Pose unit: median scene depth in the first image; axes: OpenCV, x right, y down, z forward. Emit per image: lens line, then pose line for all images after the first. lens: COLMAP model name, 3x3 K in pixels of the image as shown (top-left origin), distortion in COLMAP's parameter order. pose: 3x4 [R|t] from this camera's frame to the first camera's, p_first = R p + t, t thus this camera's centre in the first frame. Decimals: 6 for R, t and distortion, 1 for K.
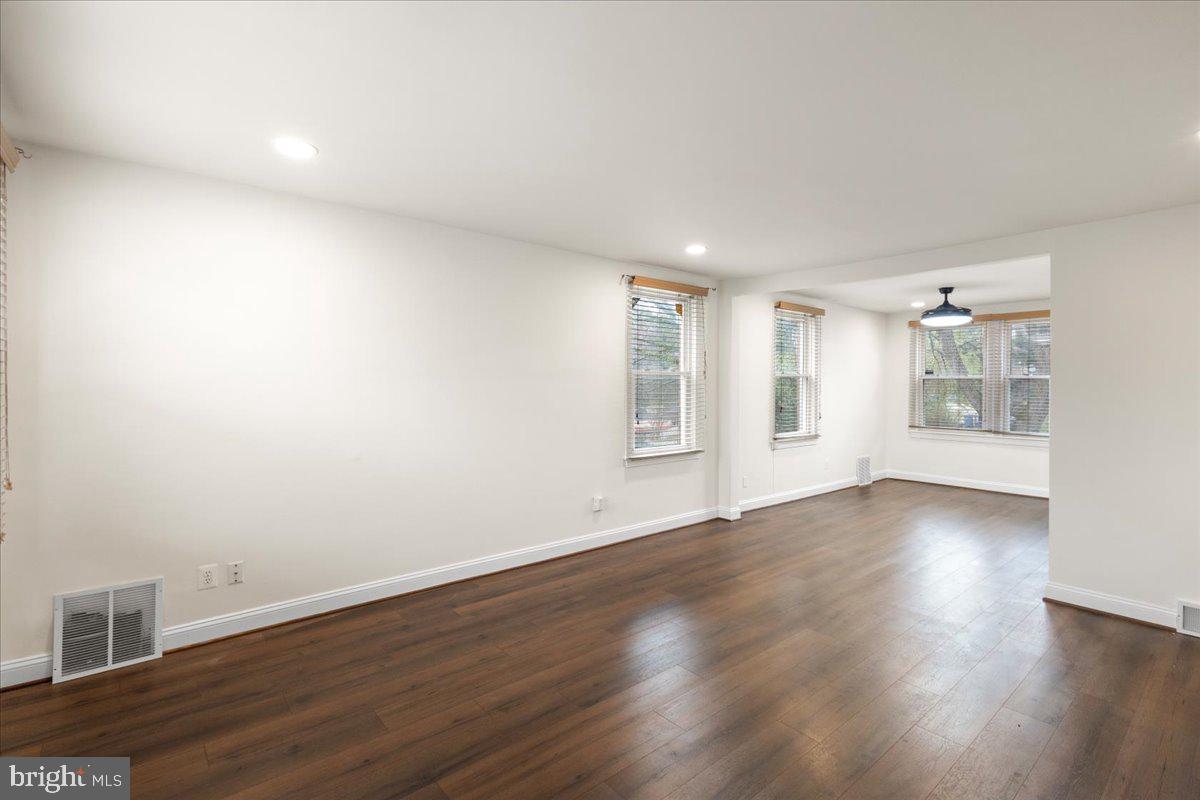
lens RADIAL K [[561.6, 0, 598.3], [0, 561.6, 395.3], [0, 0, 1]] dist [0.012186, -0.001628]
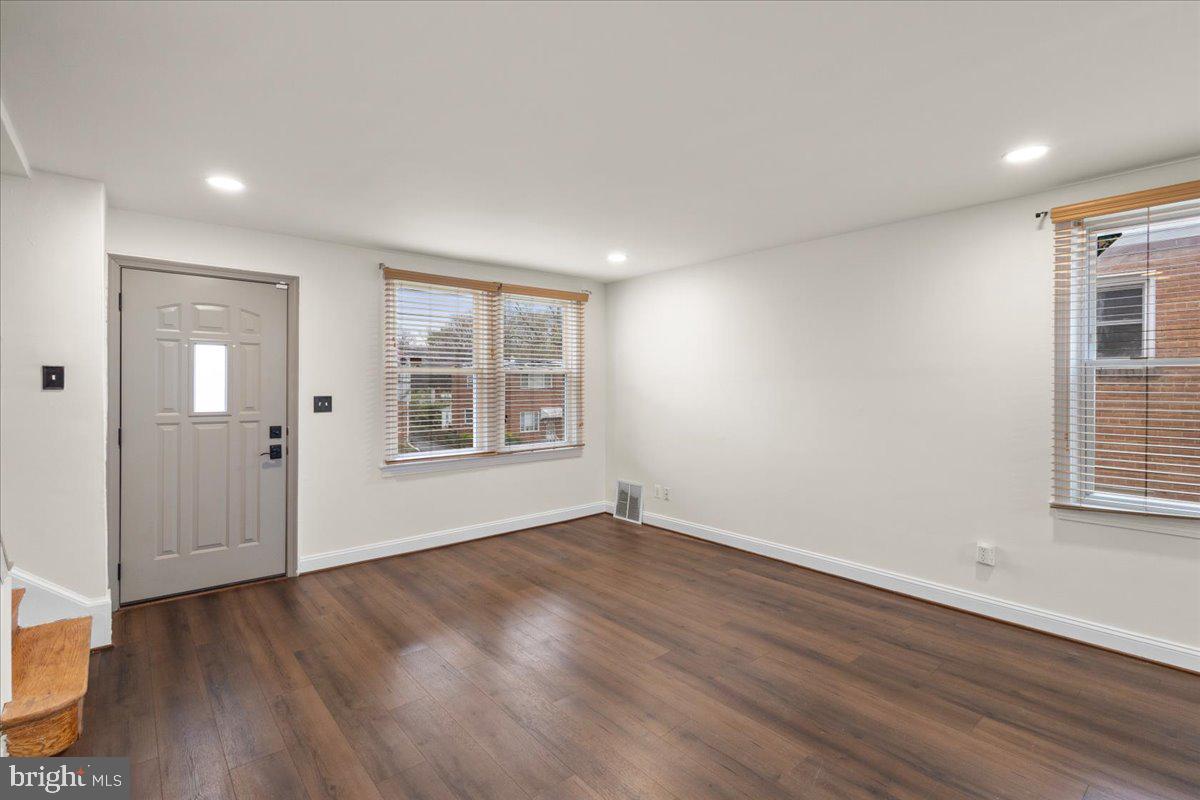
lens RADIAL K [[561.6, 0, 597.1], [0, 561.6, 387.7], [0, 0, 1]] dist [0.012186, -0.001628]
pose [[-0.016031, 0.006092, -0.999853, 1.060279], [-0.004863, 0.999969, 0.006171, -0.030196], [0.999860, 0.004961, -0.016001, 0.755140]]
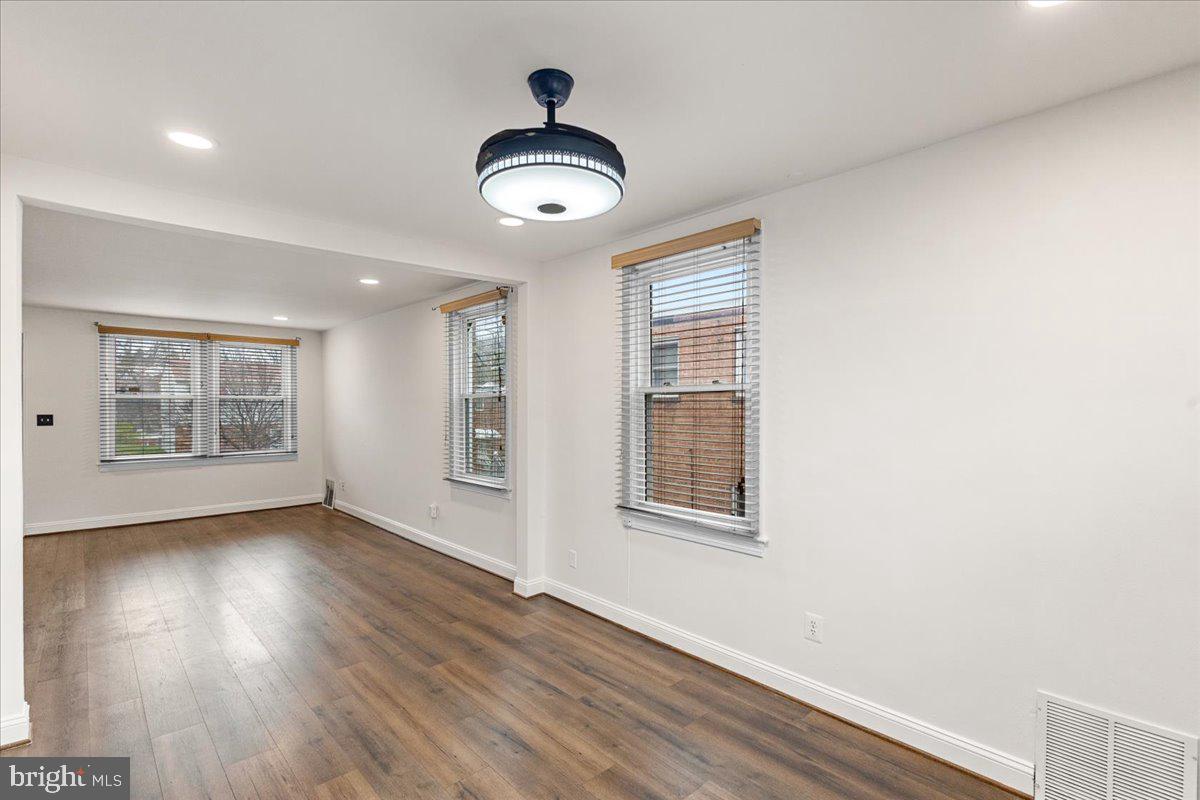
lens RADIAL K [[561.6, 0, 599.2], [0, 561.6, 414.4], [0, 0, 1]] dist [0.012186, -0.001628]
pose [[0.021739, 0.012729, -0.999683, 1.723244], [-0.007730, 0.999891, 0.012563, -0.038652], [0.999734, 0.007454, 0.021835, 1.930997]]
